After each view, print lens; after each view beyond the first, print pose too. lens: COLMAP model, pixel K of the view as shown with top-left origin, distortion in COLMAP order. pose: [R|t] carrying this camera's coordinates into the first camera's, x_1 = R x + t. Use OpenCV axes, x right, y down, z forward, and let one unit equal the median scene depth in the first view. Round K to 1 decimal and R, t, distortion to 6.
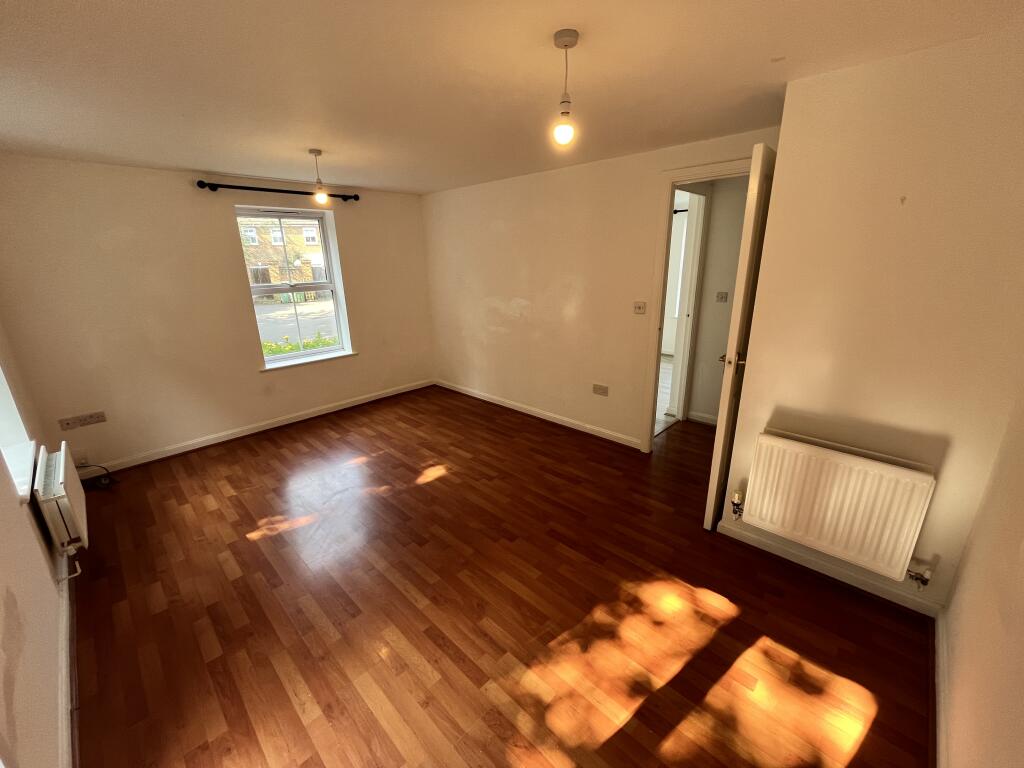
lens RADIAL K [[414.4, 0, 512.0], [0, 414.4, 384.0], [0, 0, 1]] dist [-0.005637, -0.000168]
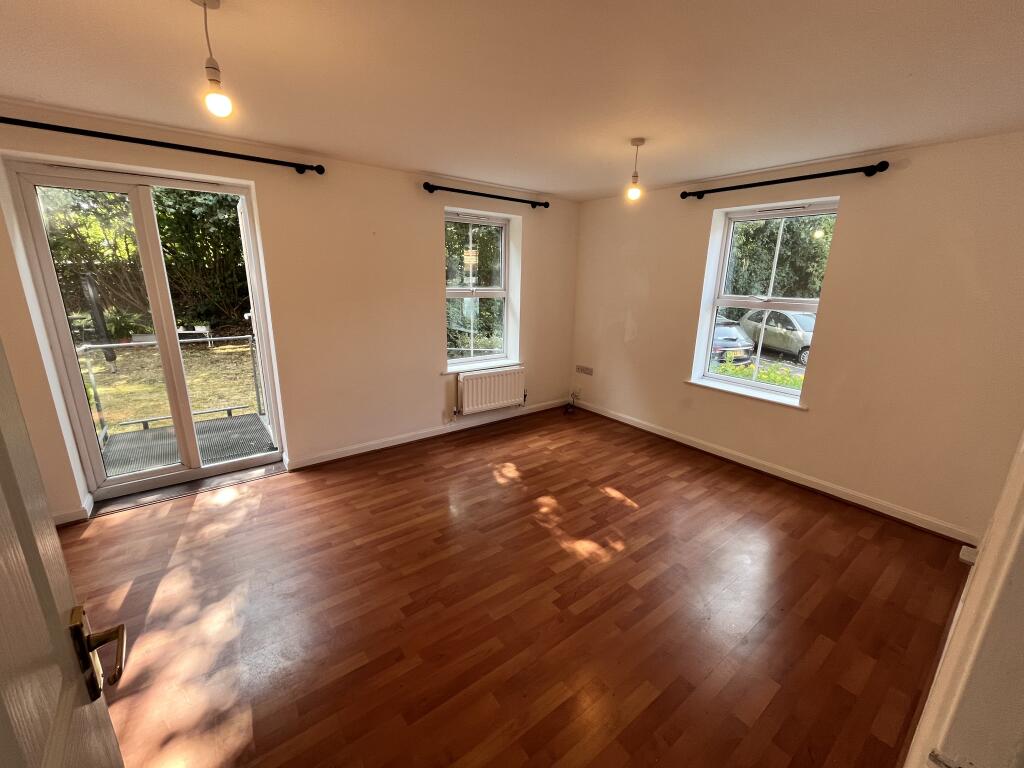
lens RADIAL K [[416.8, 0, 512.2], [0, 416.8, 384.0], [0, 0, 1]] dist [-0.001883, -0.000659]
pose [[-0.149038, 0.267089, -0.952077, 0.472426], [-0.308030, 0.902383, 0.301367, -0.243144], [0.939630, 0.338183, -0.052218, 0.837737]]
